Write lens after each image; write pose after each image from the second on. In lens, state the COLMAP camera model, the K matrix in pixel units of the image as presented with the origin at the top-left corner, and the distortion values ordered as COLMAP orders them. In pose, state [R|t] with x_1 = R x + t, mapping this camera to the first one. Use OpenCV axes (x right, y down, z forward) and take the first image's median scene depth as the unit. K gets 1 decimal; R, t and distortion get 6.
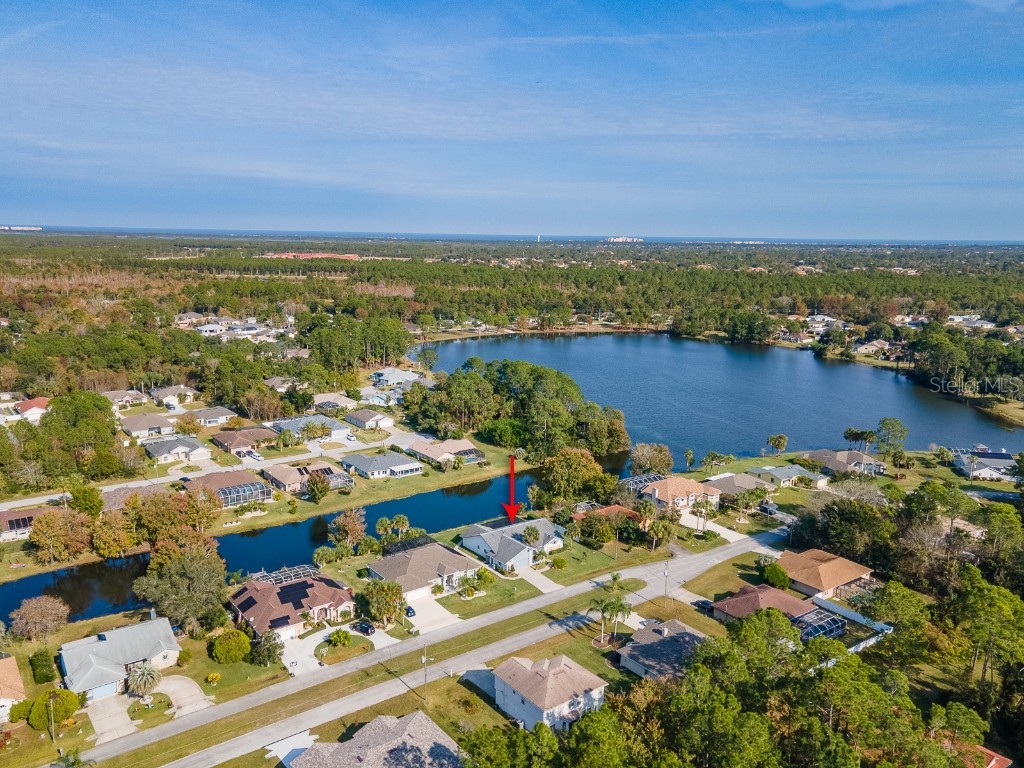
lens RADIAL K [[790.2, 0, 512.0], [0, 790.2, 384.0], [0, 0, 1]] dist [0.053548, 0.000963]
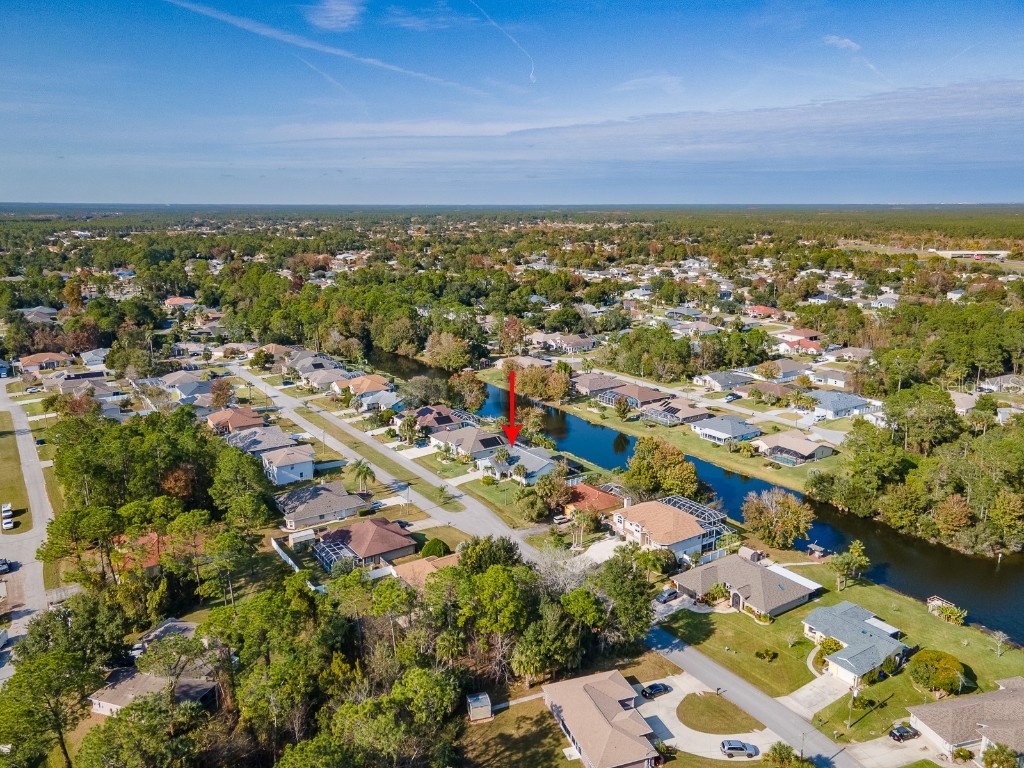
lens RADIAL K [[790.2, 0, 512.0], [0, 790.2, 384.0], [0, 0, 1]] dist [0.053548, 0.000963]
pose [[-0.055764, 0.208270, -0.976480, 1.027294], [-0.194524, 0.956995, 0.215223, -0.146950], [0.979311, 0.201950, -0.012852, 0.902682]]
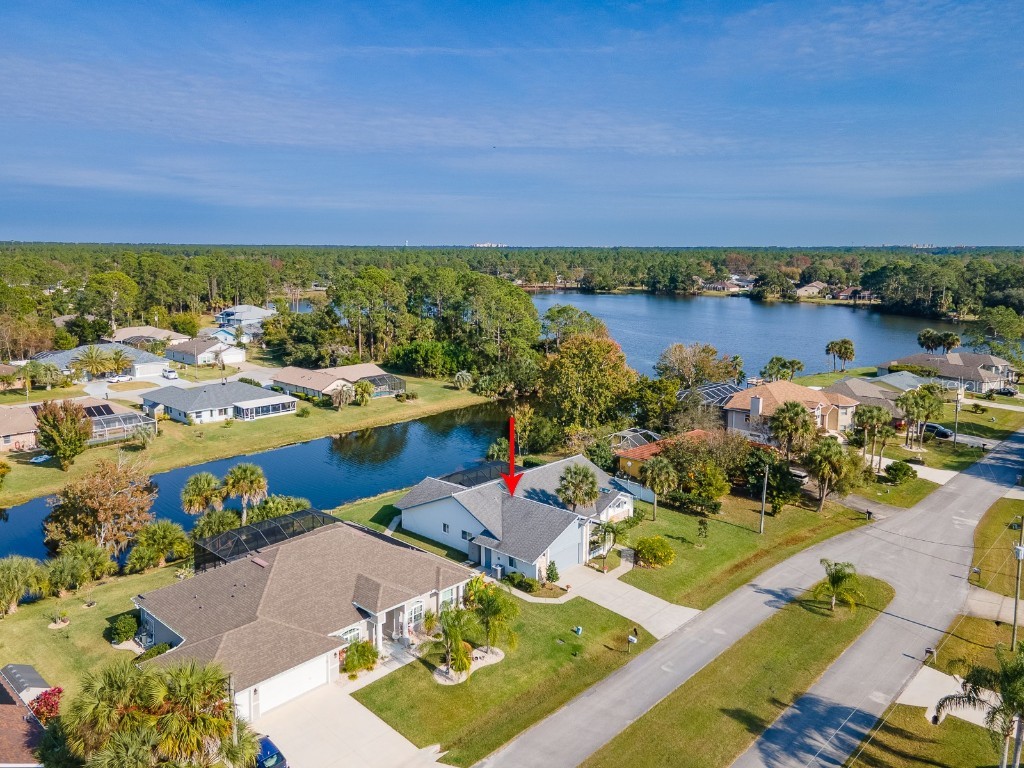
lens RADIAL K [[747.2, 0, 505.8], [0, 747.2, 365.2], [0, 0, 1]] dist [0.043925, 0.001526]
pose [[0.985700, -0.036726, 0.164457, -0.065883], [0.042567, 0.998577, -0.032131, 0.123830], [-0.163043, 0.038672, 0.985861, 0.556314]]
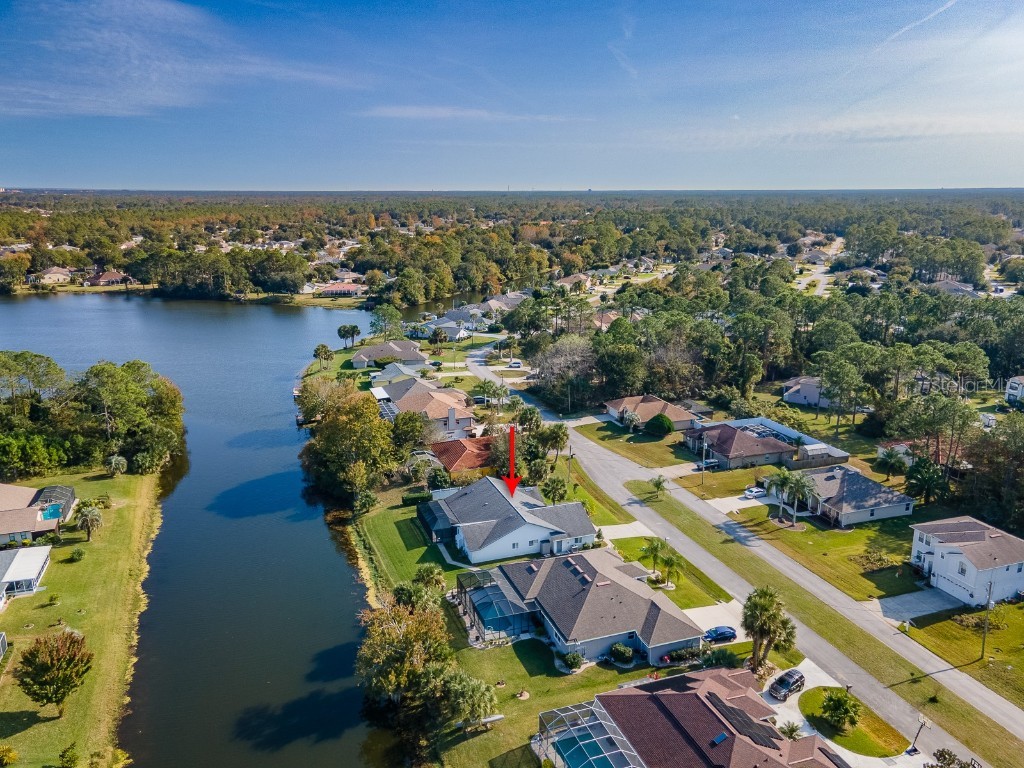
lens RADIAL K [[790.2, 0, 512.0], [0, 790.2, 384.0], [0, 0, 1]] dist [0.053548, 0.000963]
pose [[0.289801, -0.242236, 0.925925, -0.521690], [0.188629, 0.962921, 0.192877, -0.026529], [-0.938315, 0.118760, 0.324748, 0.722368]]
